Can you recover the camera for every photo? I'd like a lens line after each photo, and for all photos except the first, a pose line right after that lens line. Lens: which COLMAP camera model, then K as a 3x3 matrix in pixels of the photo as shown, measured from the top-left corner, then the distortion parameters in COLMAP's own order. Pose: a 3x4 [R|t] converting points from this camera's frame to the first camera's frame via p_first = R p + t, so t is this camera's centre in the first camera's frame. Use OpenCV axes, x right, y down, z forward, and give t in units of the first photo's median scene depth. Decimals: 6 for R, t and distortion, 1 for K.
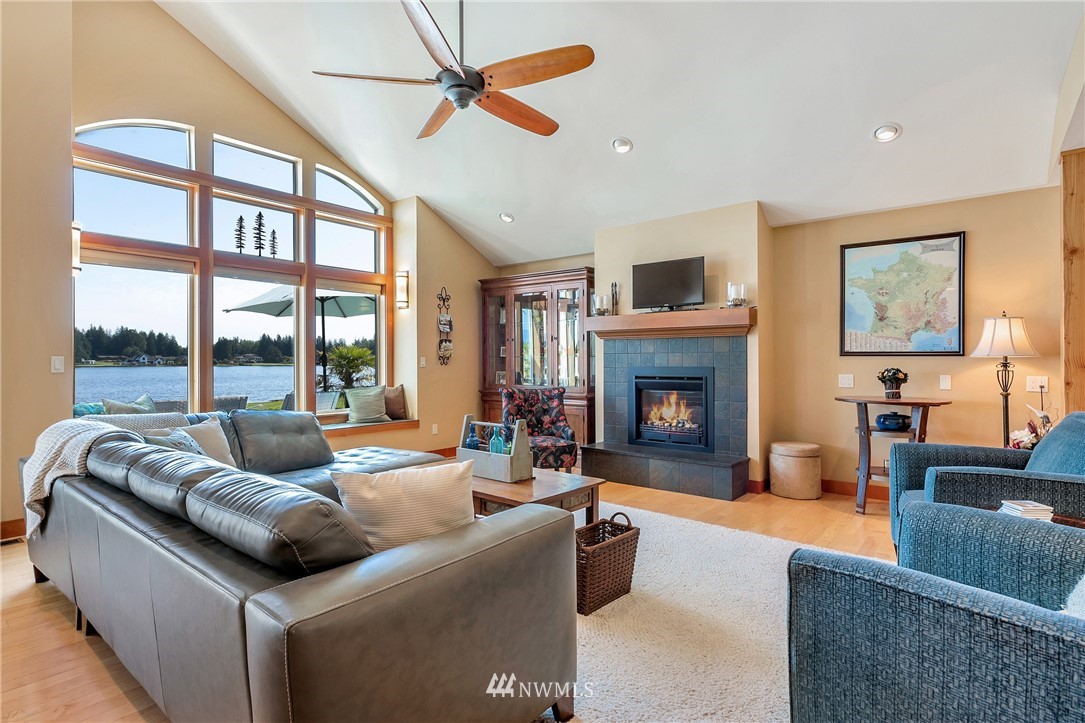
lens RADIAL K [[538.9, 0, 542.5], [0, 538.9, 361.5], [0, 0, 1]] dist [0.002643, 0.000365]
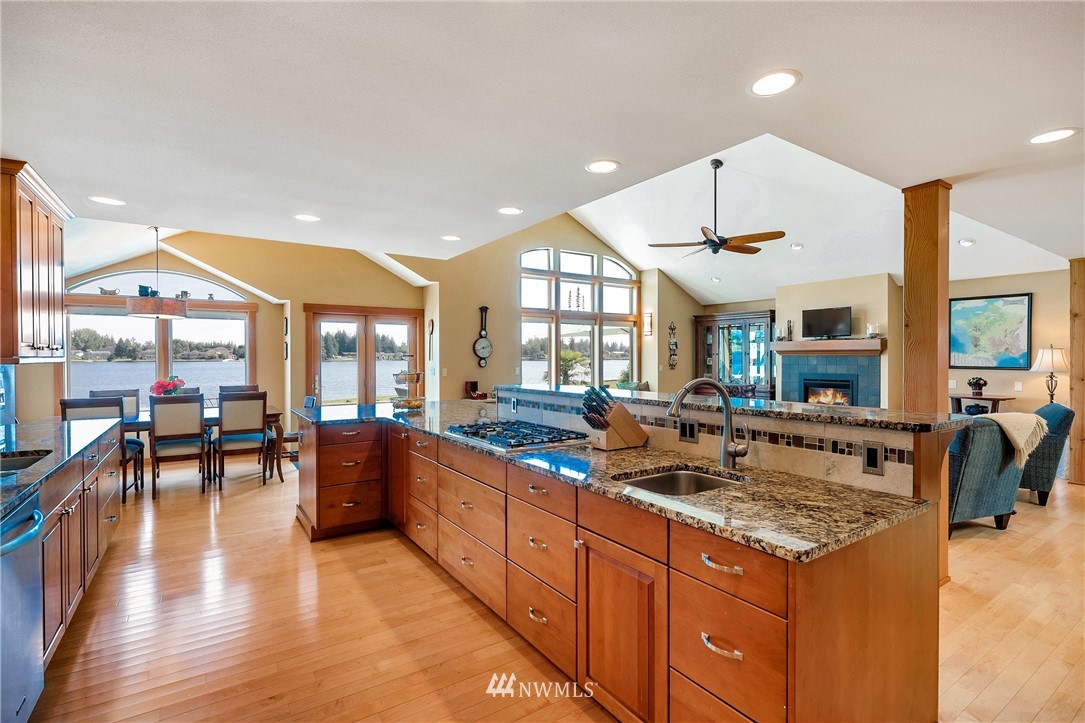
lens RADIAL K [[503.0, 0, 542.5], [0, 503.0, 361.5], [0, 0, 1]] dist [0.001166, -0.000416]
pose [[0.954535, 0.003797, -0.298075, -0.124687], [-0.001330, 0.999963, 0.008476, -0.036392], [0.298096, -0.007695, 0.954505, -0.666487]]
